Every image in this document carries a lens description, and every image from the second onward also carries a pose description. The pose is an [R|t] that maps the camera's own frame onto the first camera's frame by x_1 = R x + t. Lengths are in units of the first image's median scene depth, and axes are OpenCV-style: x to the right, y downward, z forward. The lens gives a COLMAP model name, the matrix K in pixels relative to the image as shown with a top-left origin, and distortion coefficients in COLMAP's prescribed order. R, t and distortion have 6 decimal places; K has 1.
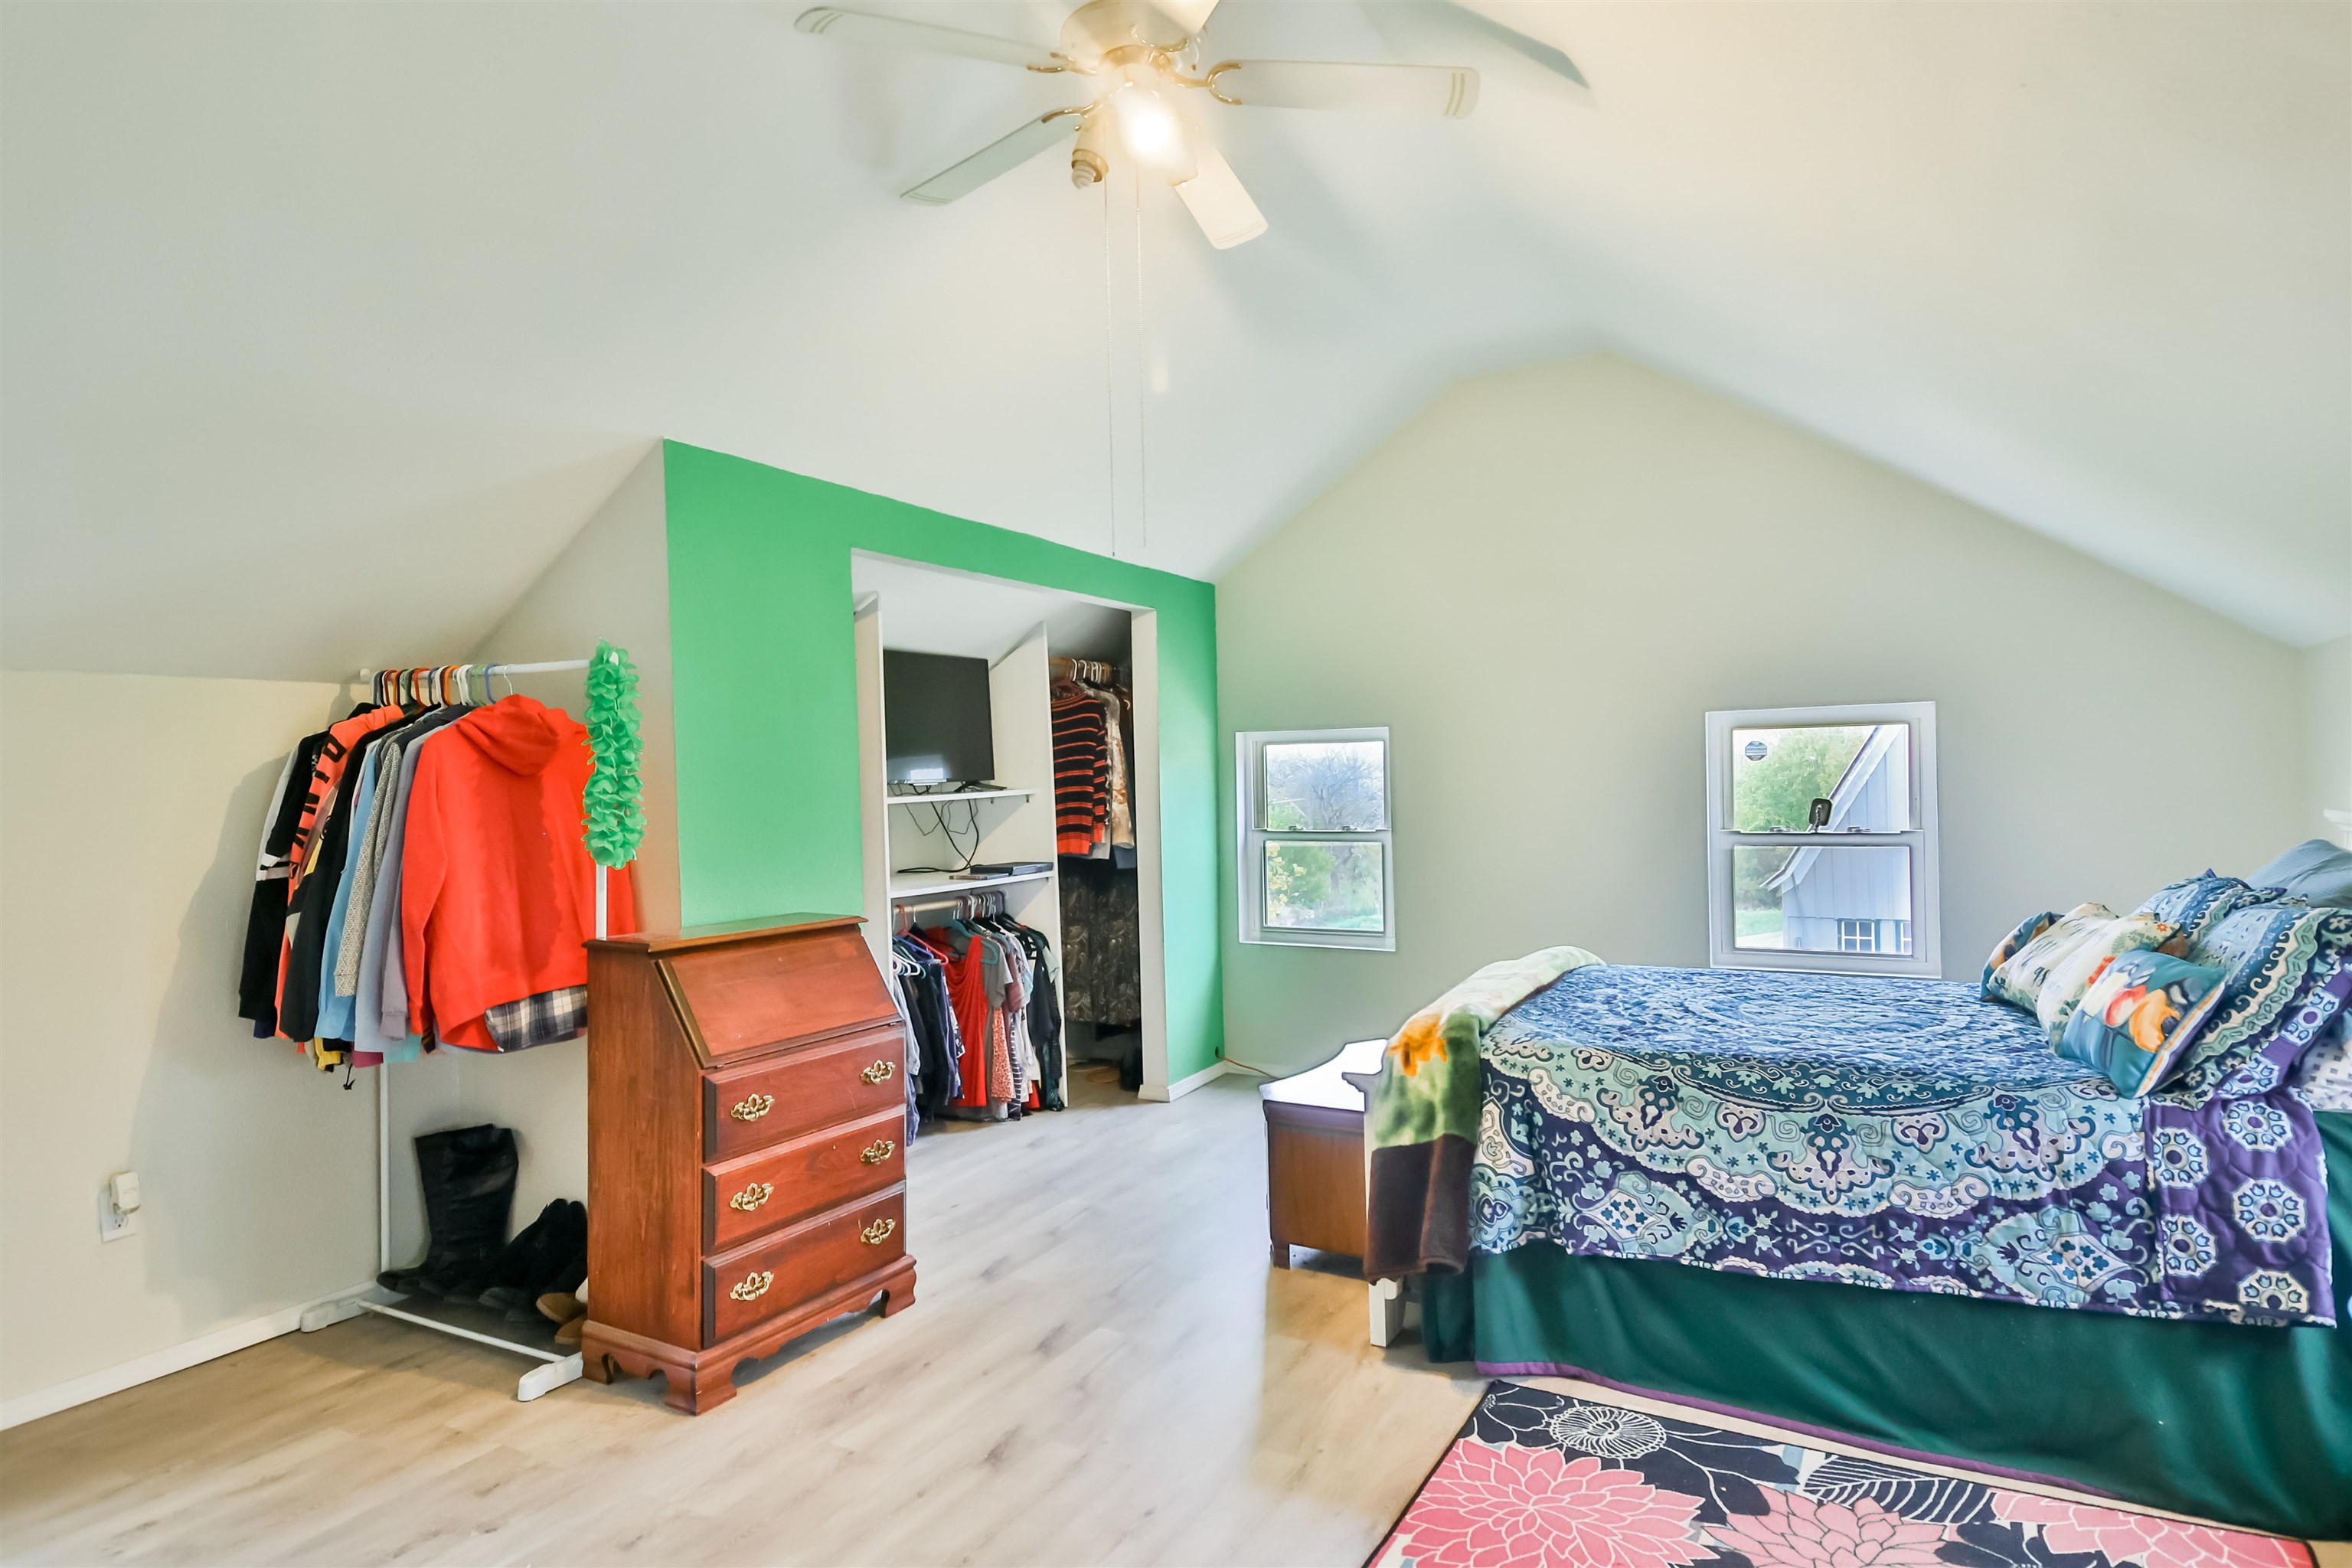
lens RADIAL K [[1263.9, 0, 1152.8], [0, 1263.9, 779.3], [0, 0, 1]] dist [-0.027030, -0.008713]
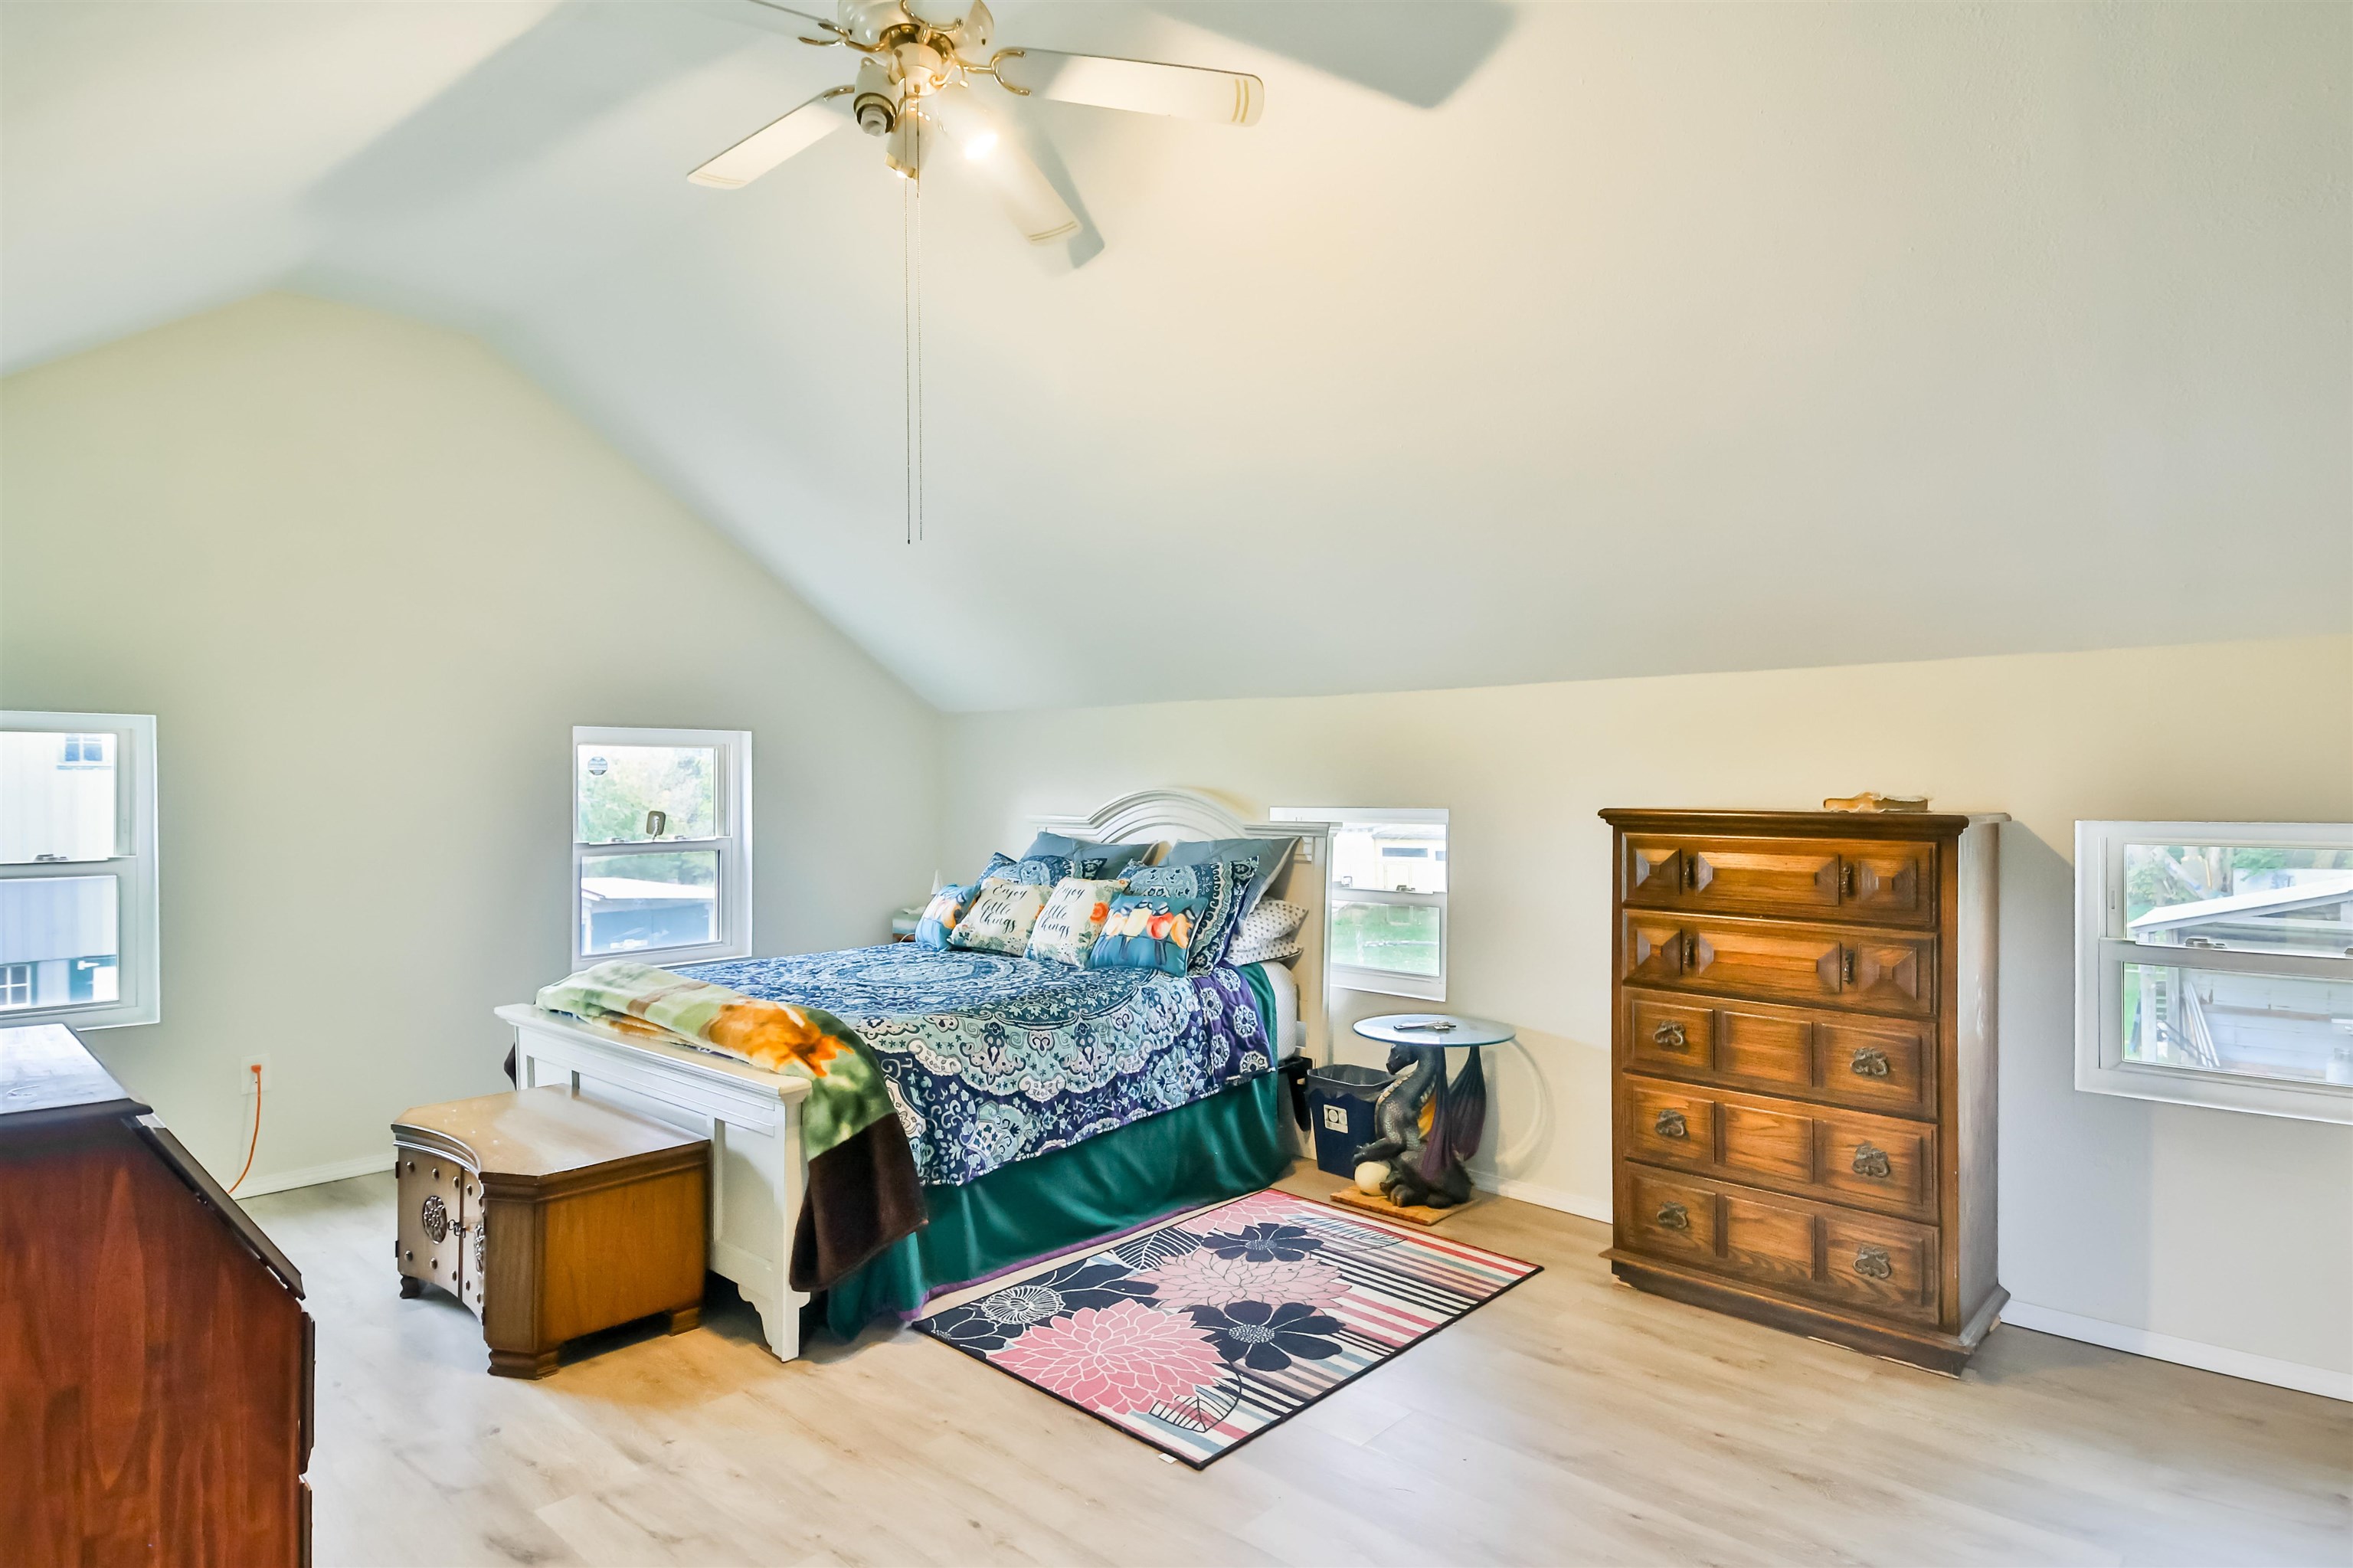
lens RADIAL K [[1264.5, 0, 1158.8], [0, 1264.5, 784.5], [0, 0, 1]] dist [-0.027030, -0.008713]
pose [[0.200250, 0.019753, 0.979546, -0.862324], [-0.004813, 0.999805, -0.019178, 0.019780], [-0.979733, -0.000874, 0.200306, 0.608169]]
